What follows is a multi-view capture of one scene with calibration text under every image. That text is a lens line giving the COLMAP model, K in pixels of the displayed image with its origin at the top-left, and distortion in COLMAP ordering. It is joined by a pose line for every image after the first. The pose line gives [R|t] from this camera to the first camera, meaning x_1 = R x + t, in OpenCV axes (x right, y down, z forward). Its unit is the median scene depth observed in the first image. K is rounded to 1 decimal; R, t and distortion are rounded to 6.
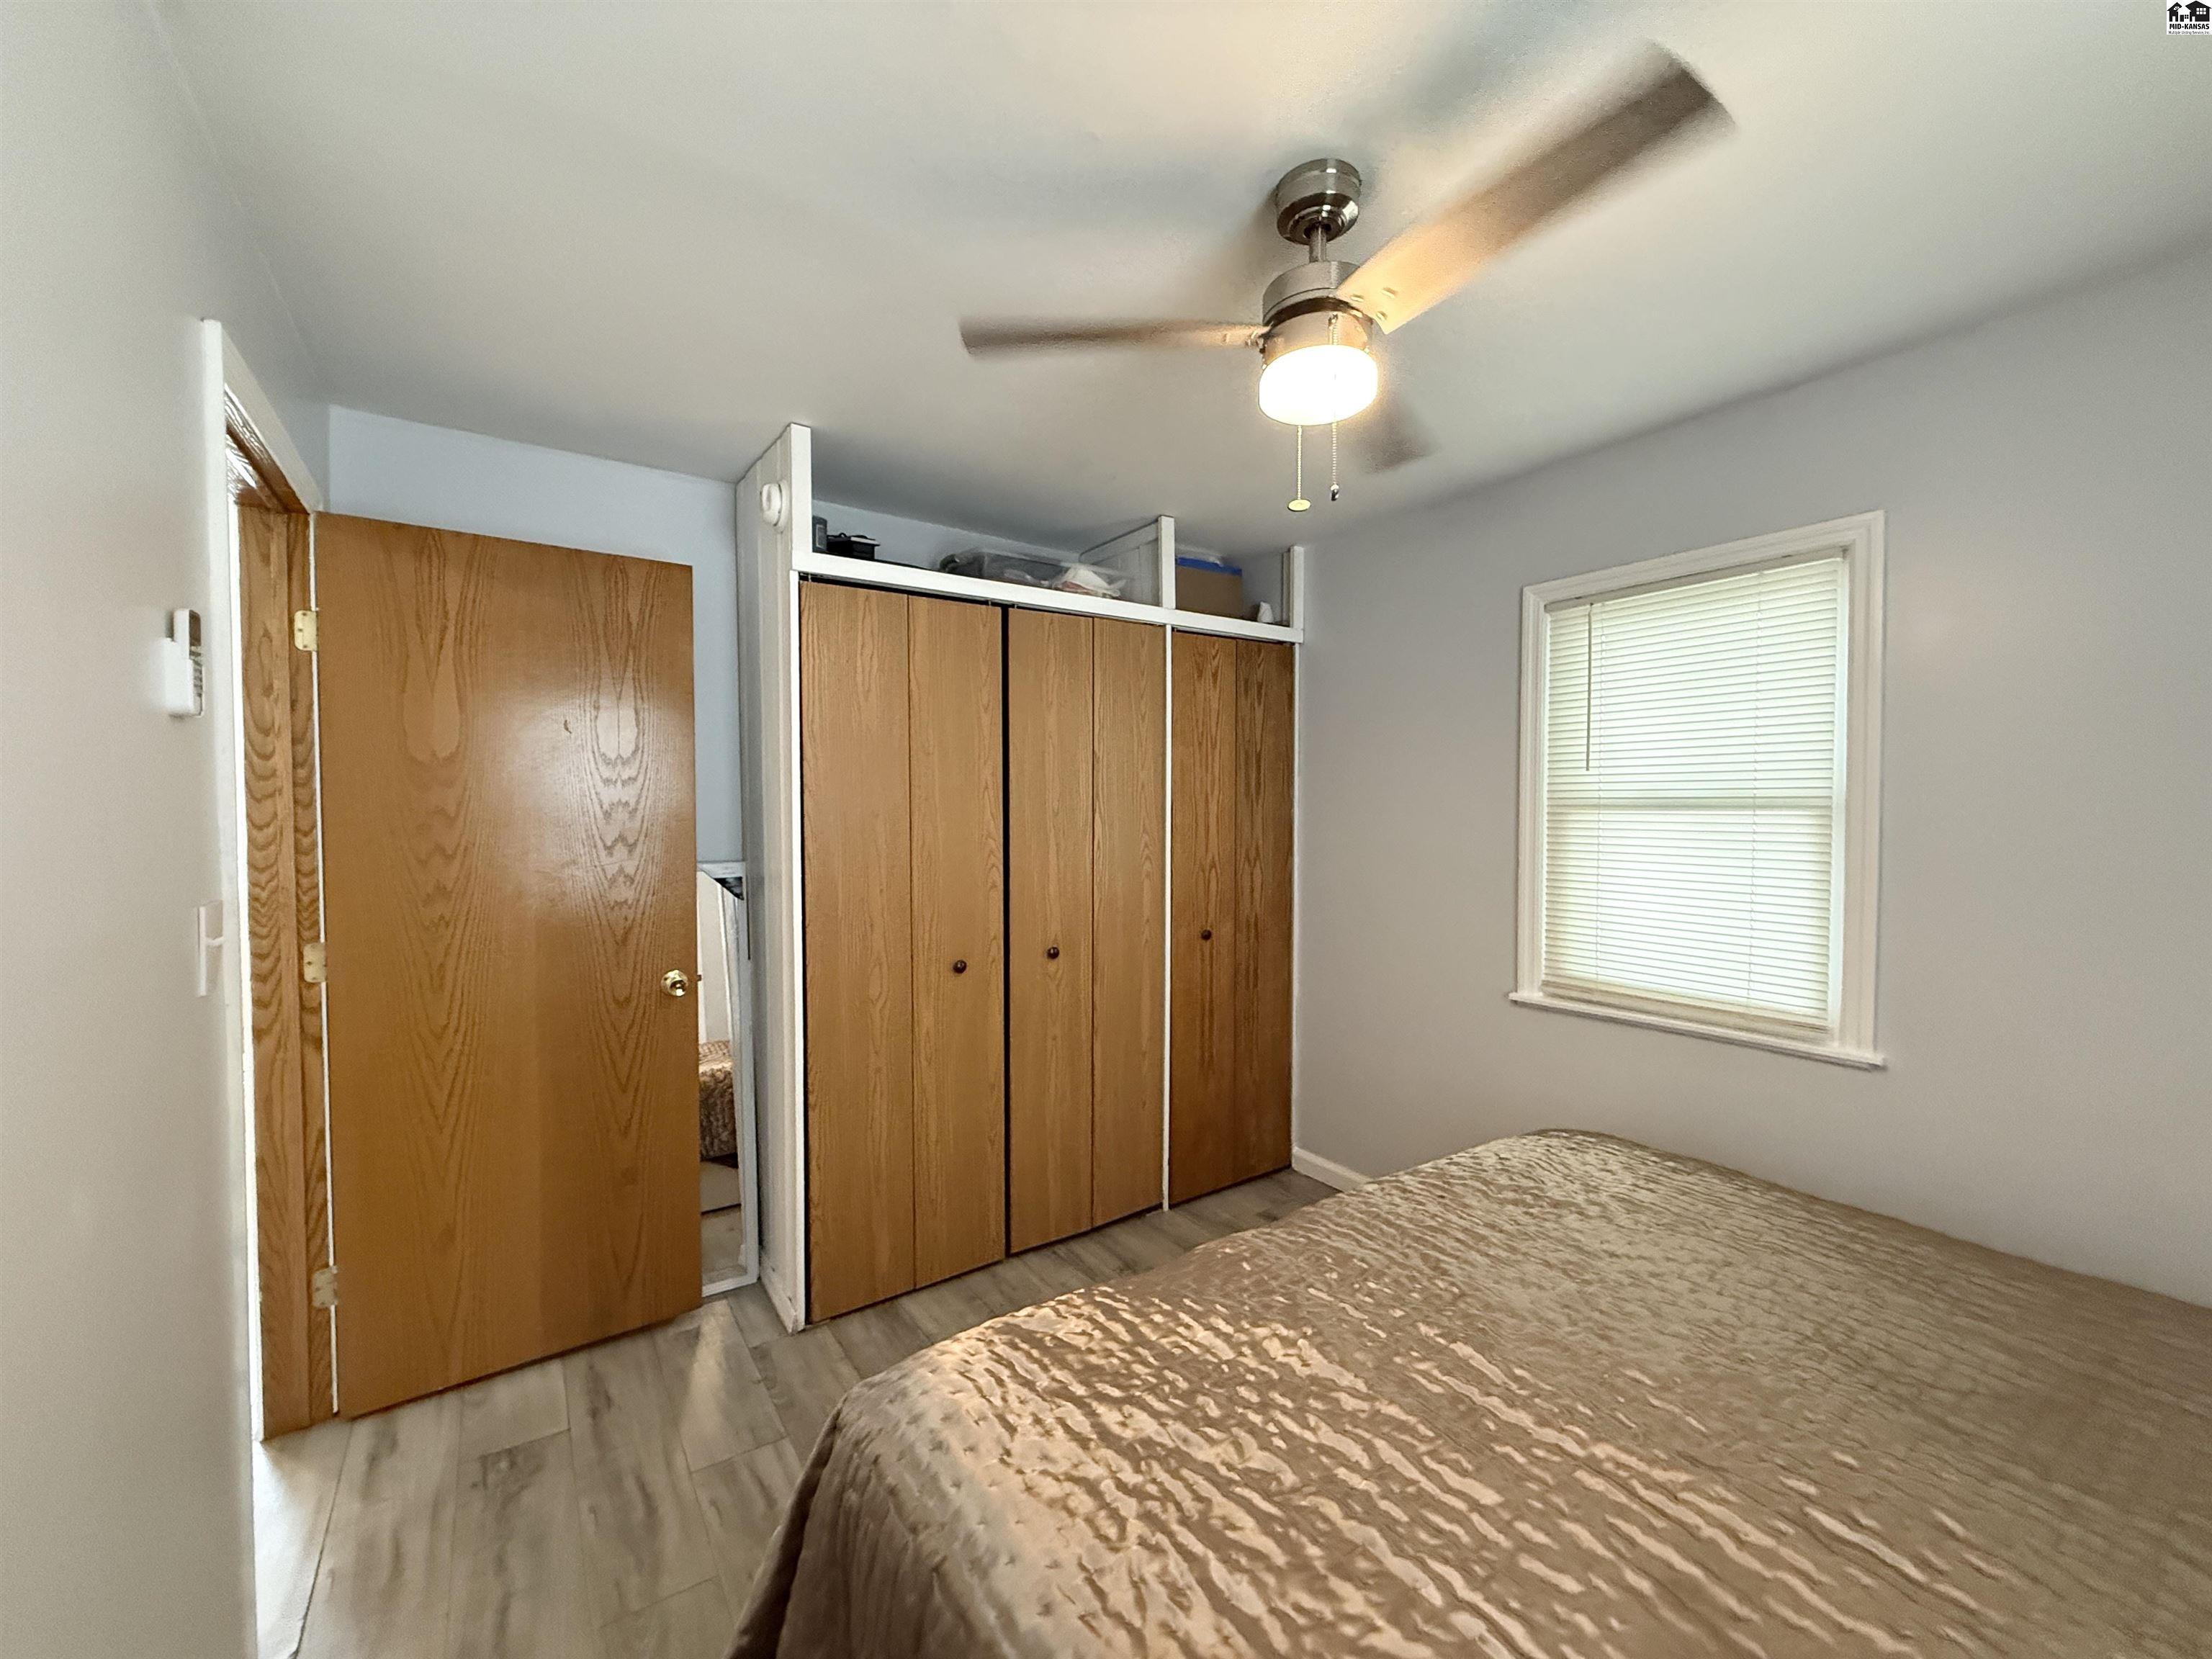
lens RADIAL K [[879.8, 0, 1097.1], [0, 879.8, 827.1], [0, 0, 1]] dist [-0.000351, 0.000003]
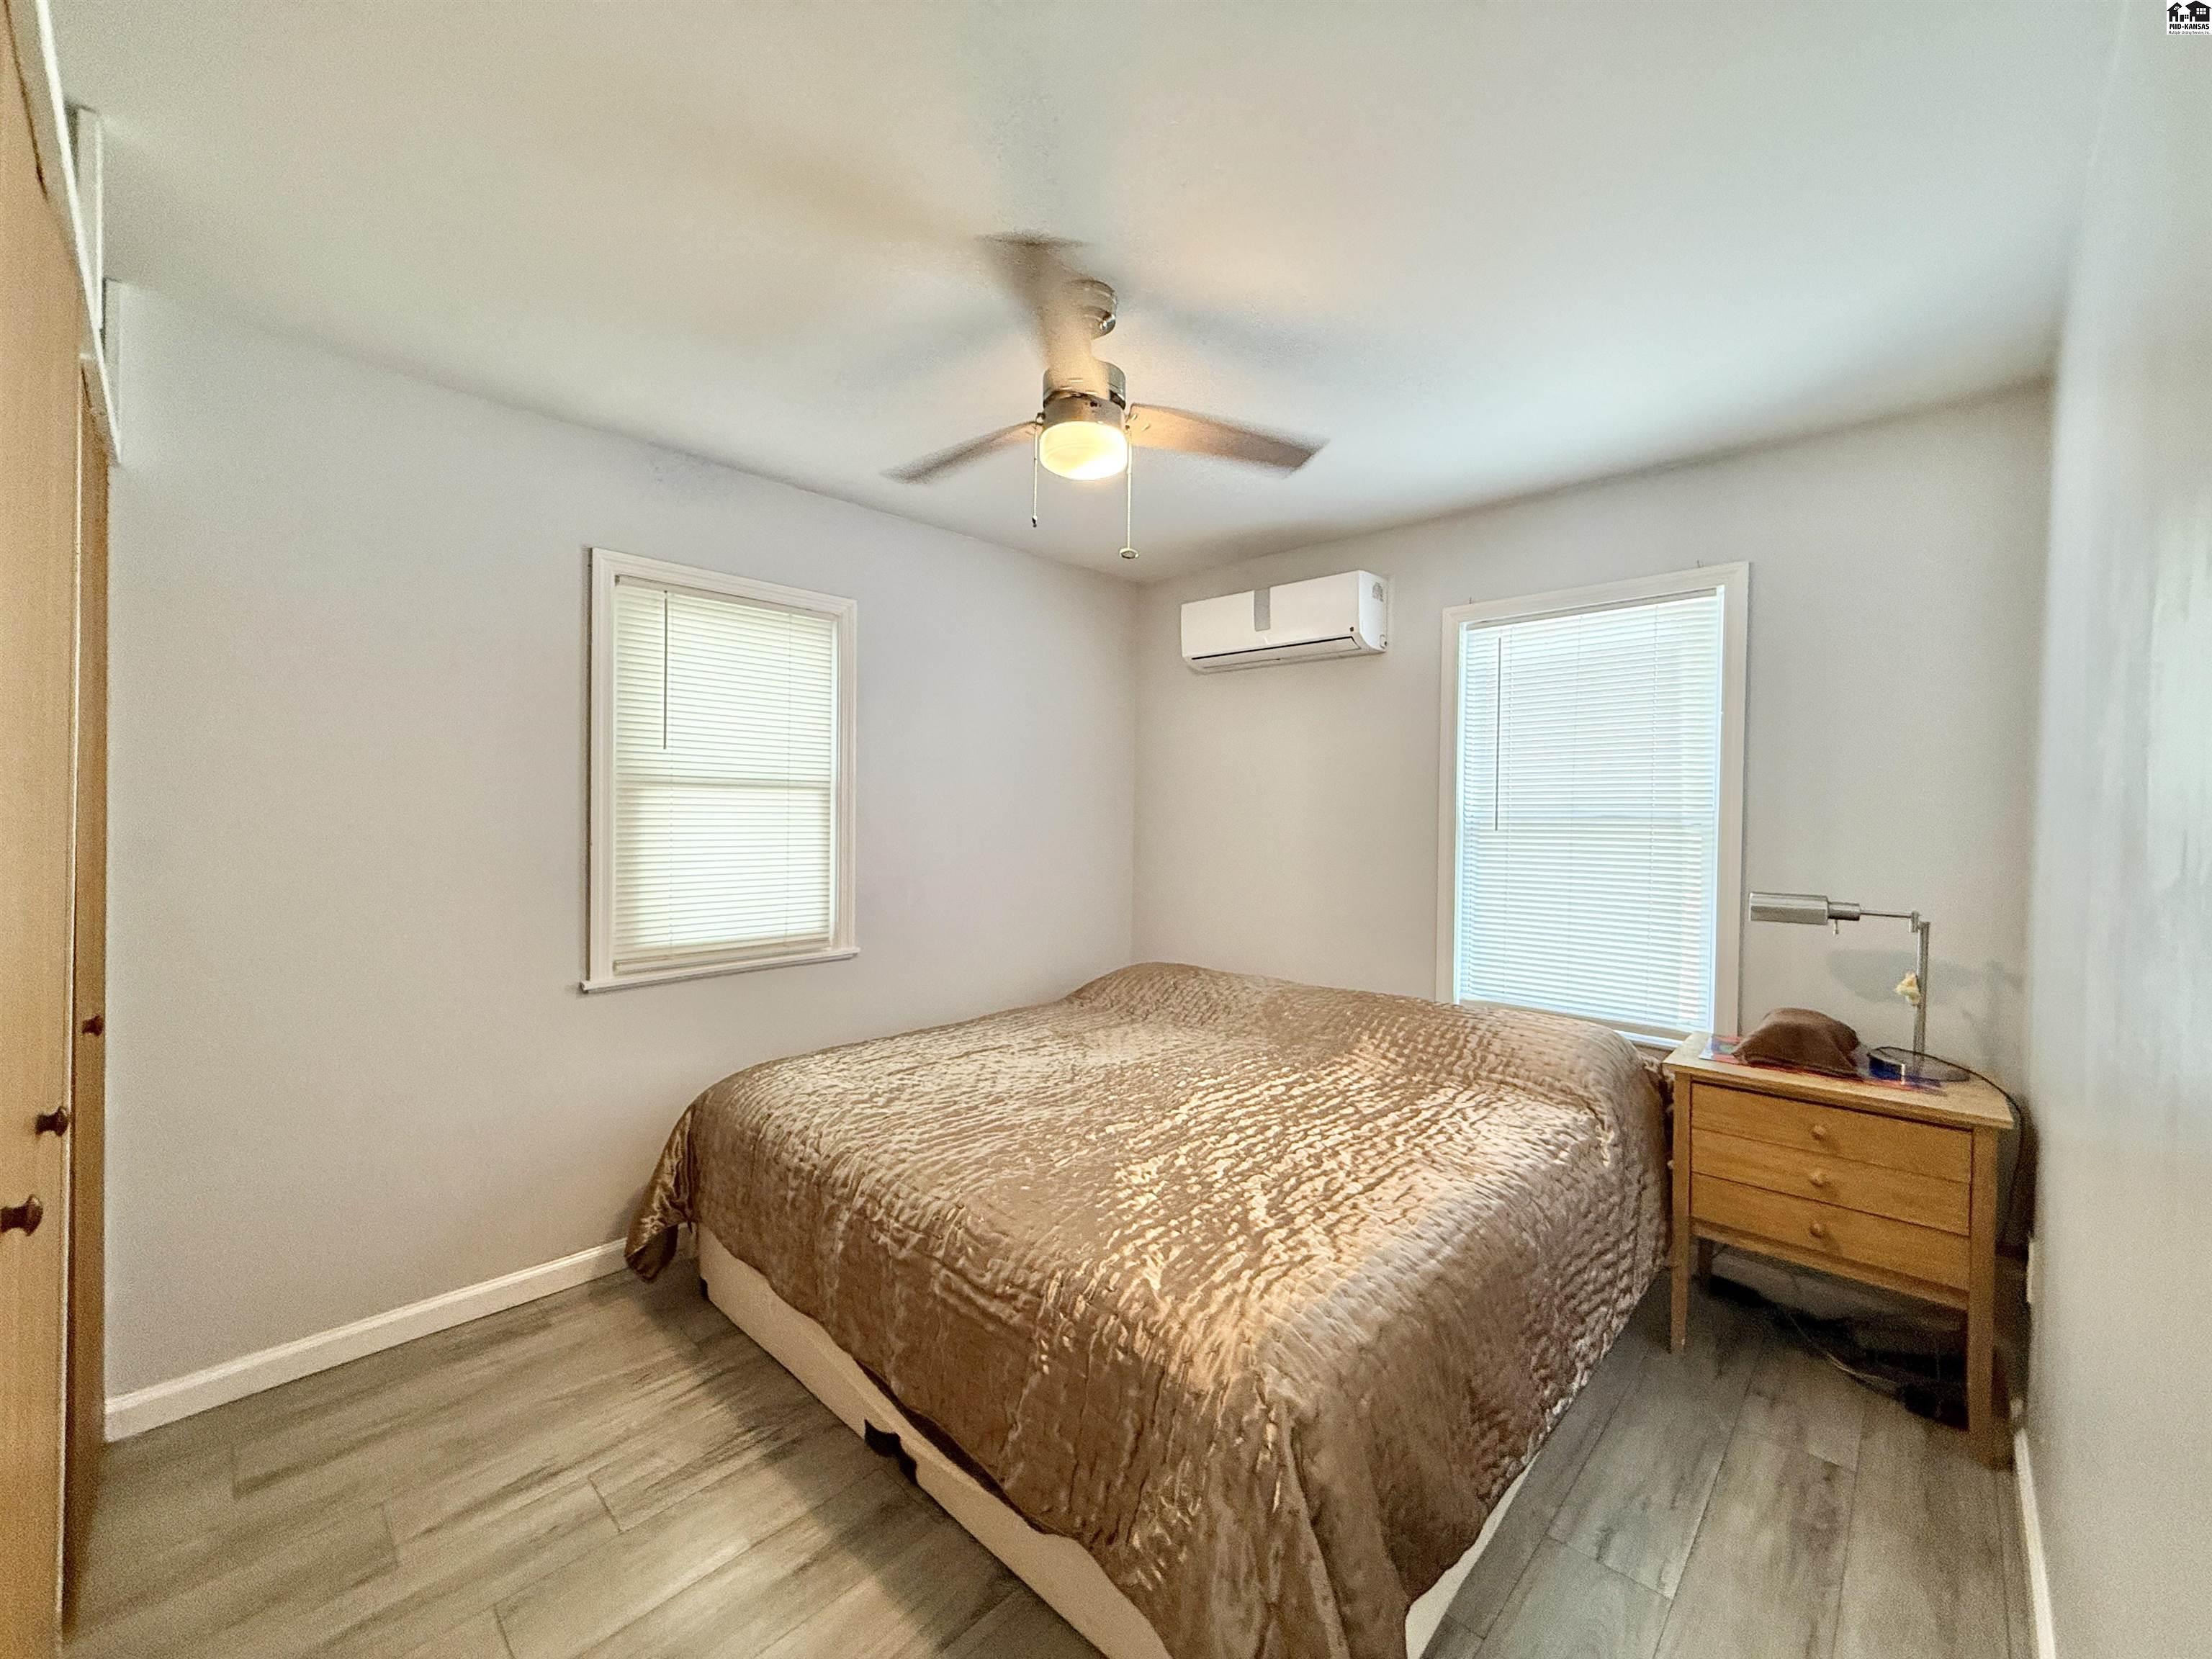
lens RADIAL K [[879.8, 0, 1097.1], [0, 879.8, 827.1], [0, 0, 1]] dist [-0.000351, 0.000003]
pose [[-0.212078, -0.016141, 0.977119, -0.975284], [0.014309, 0.999705, 0.019620, 0.026495], [-0.977148, 0.018143, -0.211784, 1.201471]]
